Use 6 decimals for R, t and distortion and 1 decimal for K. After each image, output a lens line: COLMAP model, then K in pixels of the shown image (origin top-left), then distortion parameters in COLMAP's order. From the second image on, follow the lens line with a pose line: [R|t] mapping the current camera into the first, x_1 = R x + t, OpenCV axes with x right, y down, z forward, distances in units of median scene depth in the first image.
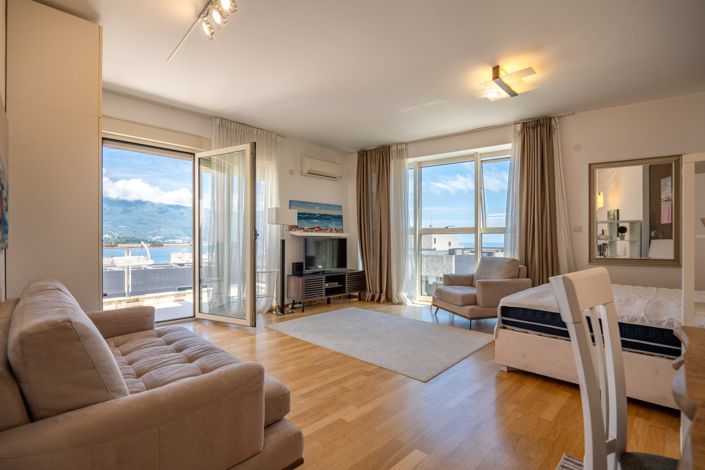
lens RADIAL K [[323.3, 0, 354.0], [0, 323.3, 239.9], [0, 0, 1]] dist [-0.006883, -0.002697]
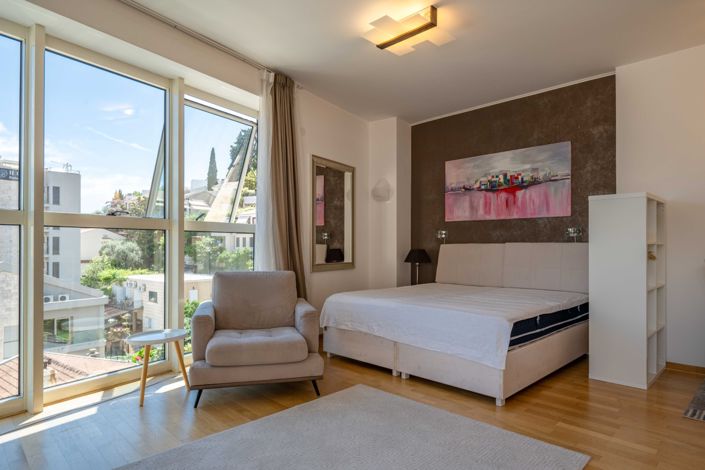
lens RADIAL K [[420.4, 0, 354.1], [0, 420.4, 241.9], [0, 0, 1]] dist [0.003465, 0.001918]
pose [[-0.008231, 0.005760, 0.999950, -0.336440], [-0.003230, 0.999978, -0.005787, 0.000701], [-0.999961, -0.003278, -0.008212, 0.780113]]
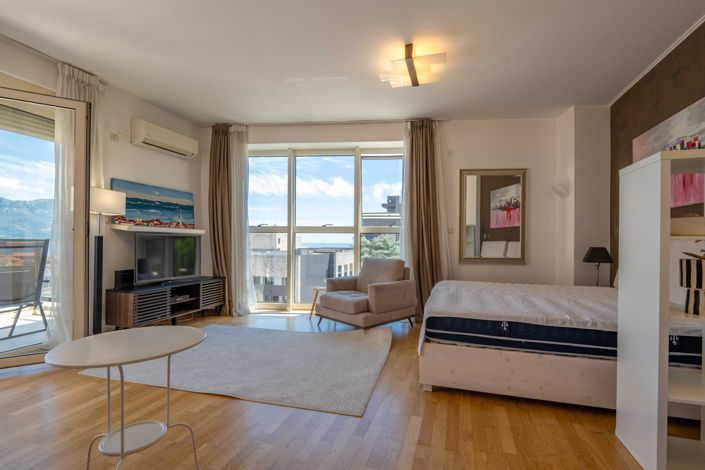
lens RADIAL K [[323.3, 0, 355.4], [0, 323.3, 241.7], [0, 0, 1]] dist [-0.006883, -0.002697]
pose [[0.884571, 0.008209, 0.466334, -0.064890], [-0.010698, 0.999939, 0.002690, 0.002865], [-0.466283, -0.007368, 0.884605, 0.183822]]
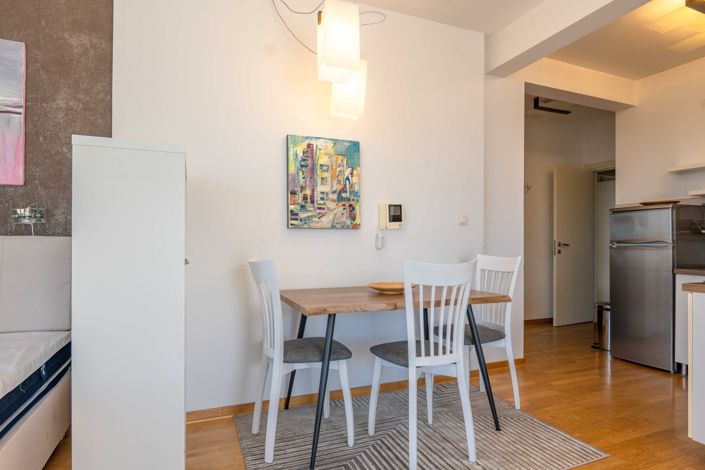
lens RADIAL K [[398.5, 0, 356.6], [0, 398.5, 241.1], [0, 0, 1]] dist [0.001720, -0.003430]
pose [[-0.928522, -0.003456, 0.371261, 0.054678], [-0.005997, 0.999966, -0.005691, 0.001544], [-0.371228, -0.007511, -0.928511, 0.580798]]
